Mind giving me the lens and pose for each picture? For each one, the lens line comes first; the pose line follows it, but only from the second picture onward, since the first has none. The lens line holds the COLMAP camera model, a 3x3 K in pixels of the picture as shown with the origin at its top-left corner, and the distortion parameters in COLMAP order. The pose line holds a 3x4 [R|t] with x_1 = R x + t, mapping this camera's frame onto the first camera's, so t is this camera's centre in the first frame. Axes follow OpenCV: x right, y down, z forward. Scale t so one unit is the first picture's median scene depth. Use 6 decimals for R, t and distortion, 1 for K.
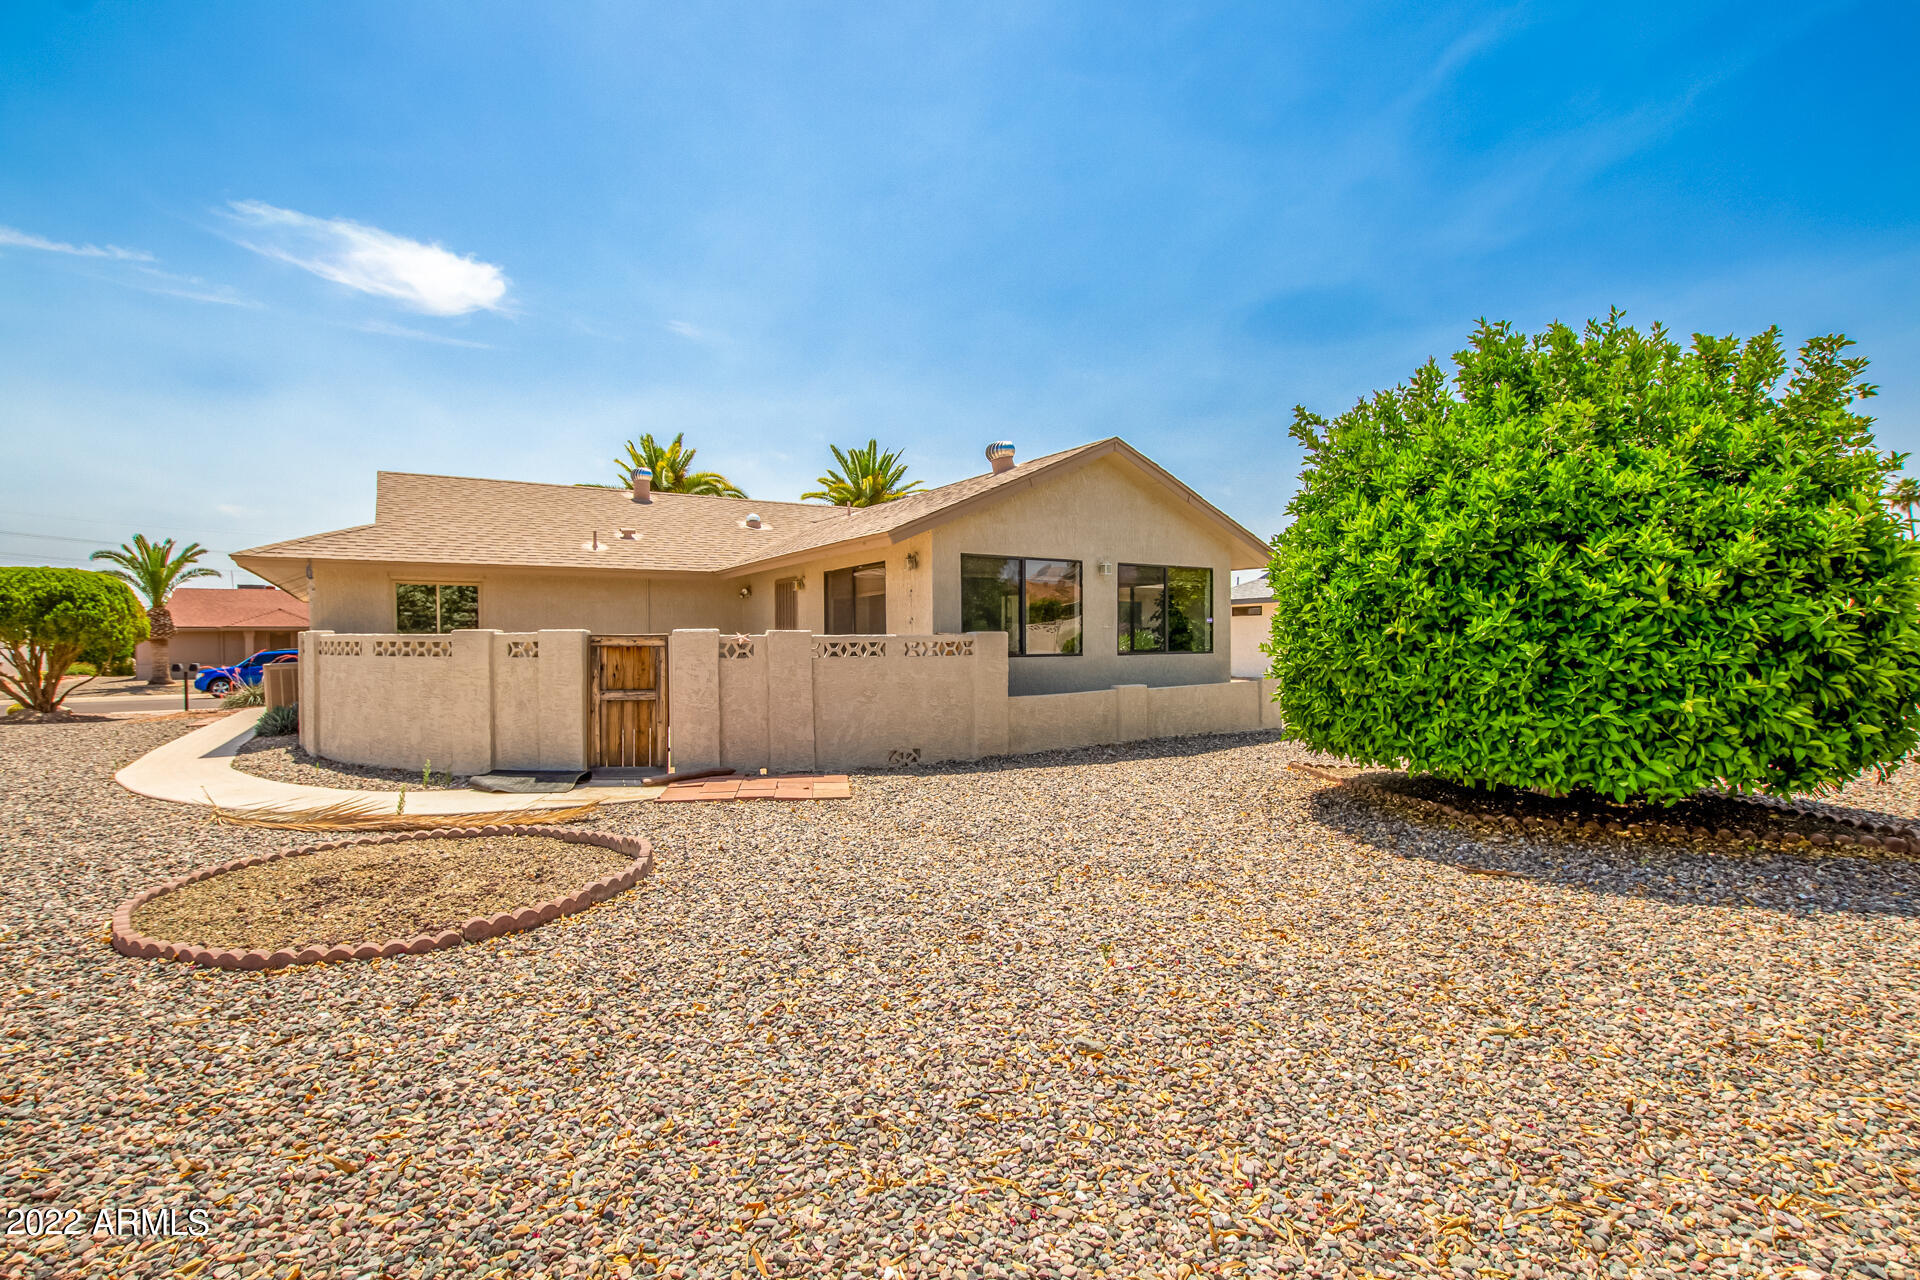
lens RADIAL K [[894.6, 0, 972.1], [0, 894.6, 657.5], [0, 0, 1]] dist [-0.019414, 0.004848]
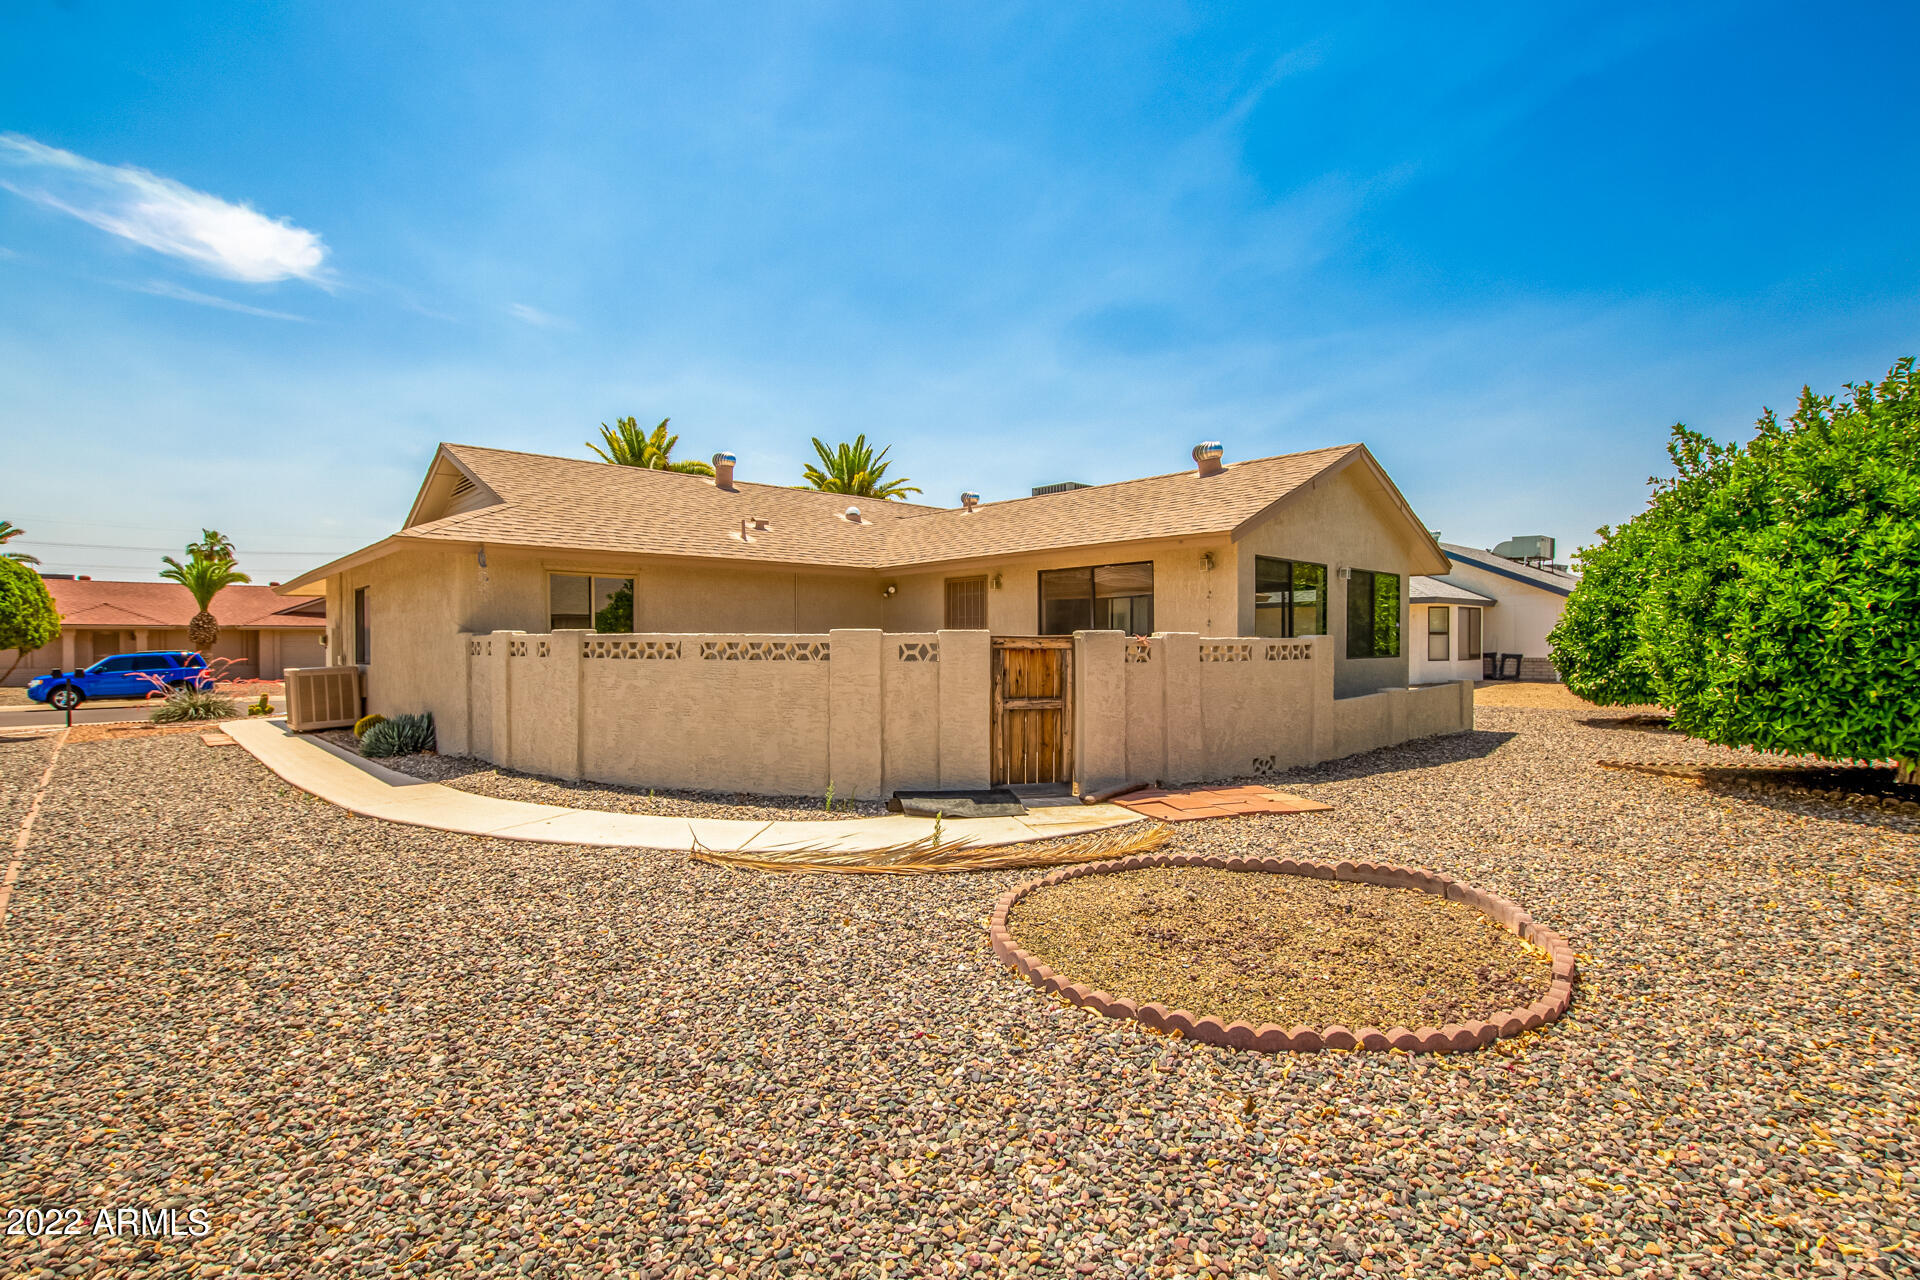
lens RADIAL K [[894.6, 0, 969.7], [0, 894.6, 625.4], [0, 0, 1]] dist [-0.019414, 0.004848]
pose [[0.985615, 0.005824, 0.168904, -0.350151], [0.000858, 0.999221, -0.039461, -0.000165], [-0.169002, 0.039038, 0.984842, 0.068804]]
